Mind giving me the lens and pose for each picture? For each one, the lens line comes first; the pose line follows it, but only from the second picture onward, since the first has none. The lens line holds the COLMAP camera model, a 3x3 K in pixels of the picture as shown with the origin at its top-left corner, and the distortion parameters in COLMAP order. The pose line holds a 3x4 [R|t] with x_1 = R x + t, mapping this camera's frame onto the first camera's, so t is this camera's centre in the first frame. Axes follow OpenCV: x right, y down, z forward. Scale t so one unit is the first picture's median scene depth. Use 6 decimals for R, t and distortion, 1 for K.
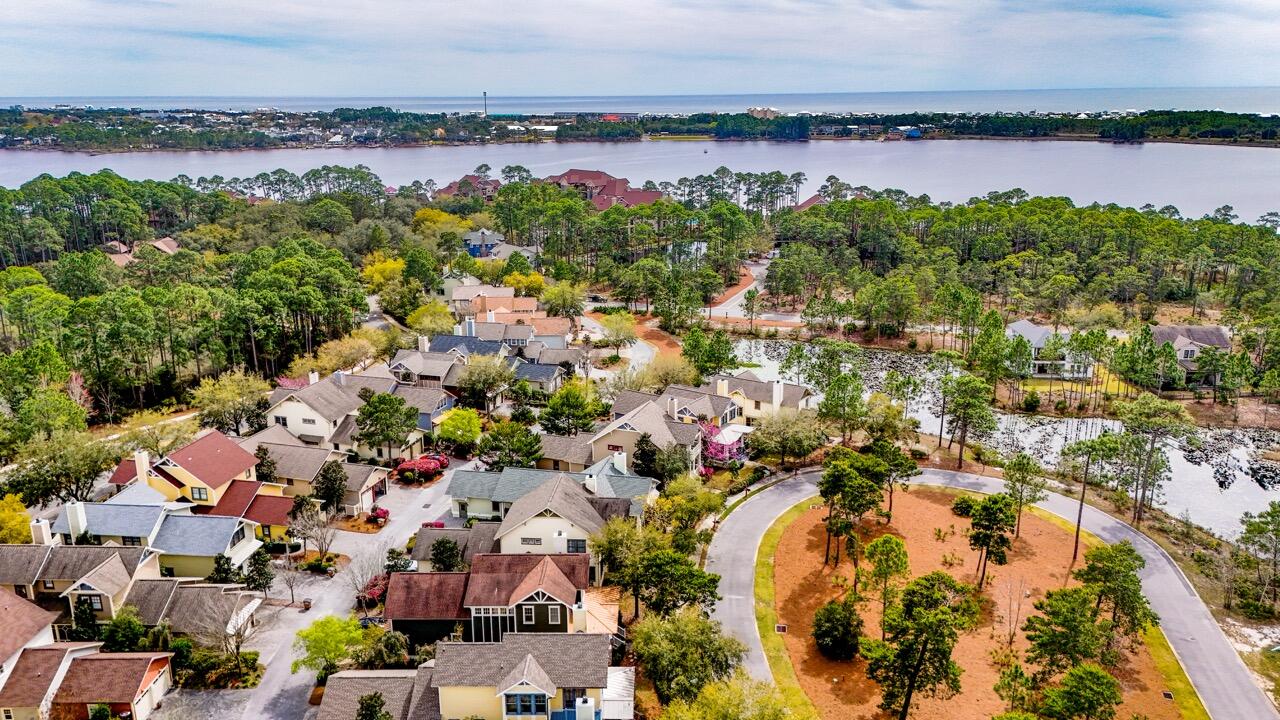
lens RADIAL K [[911.2, 0, 640.0], [0, 911.2, 360.0], [0, 0, 1]] dist [0.084987, -0.104156]
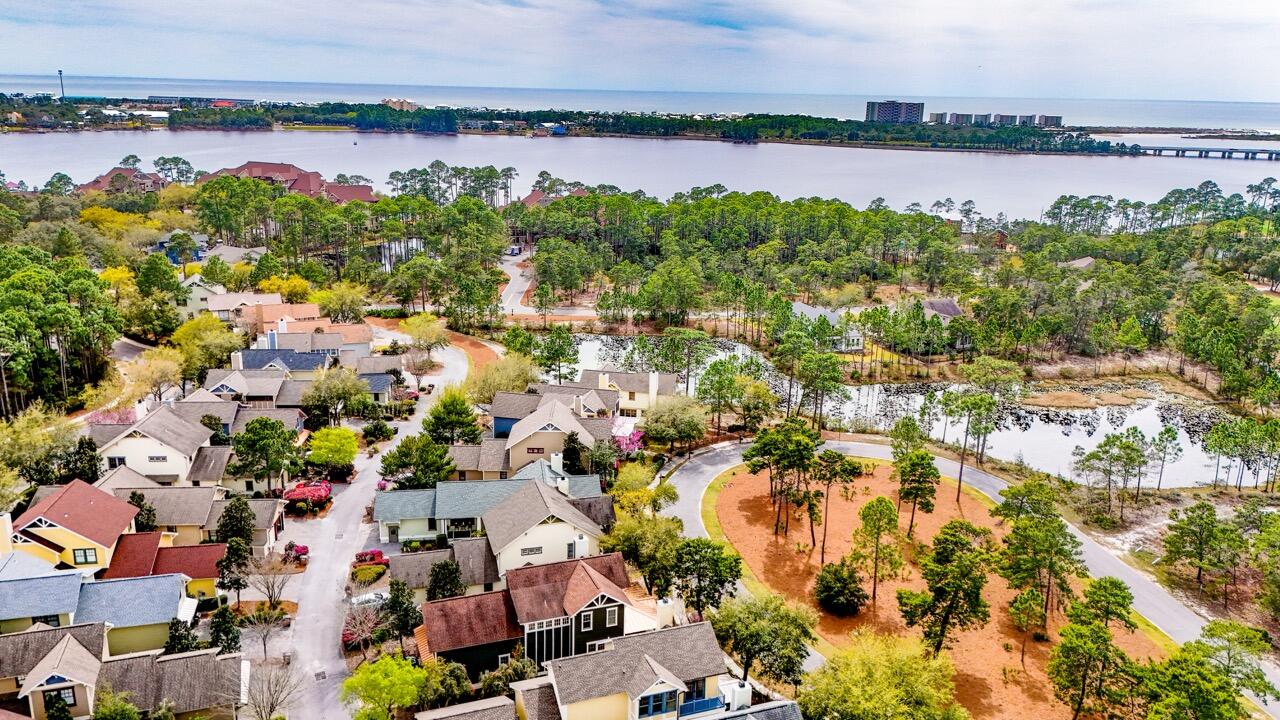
lens RADIAL K [[924.1, 0, 640.0], [0, 924.1, 360.0], [0, 0, 1]] dist [0.084362, -0.101148]
pose [[0.934199, -0.070929, 0.349630, -0.236399], [0.069956, 0.997431, 0.015428, -0.006556], [-0.349826, 0.010046, 0.936761, 0.030263]]
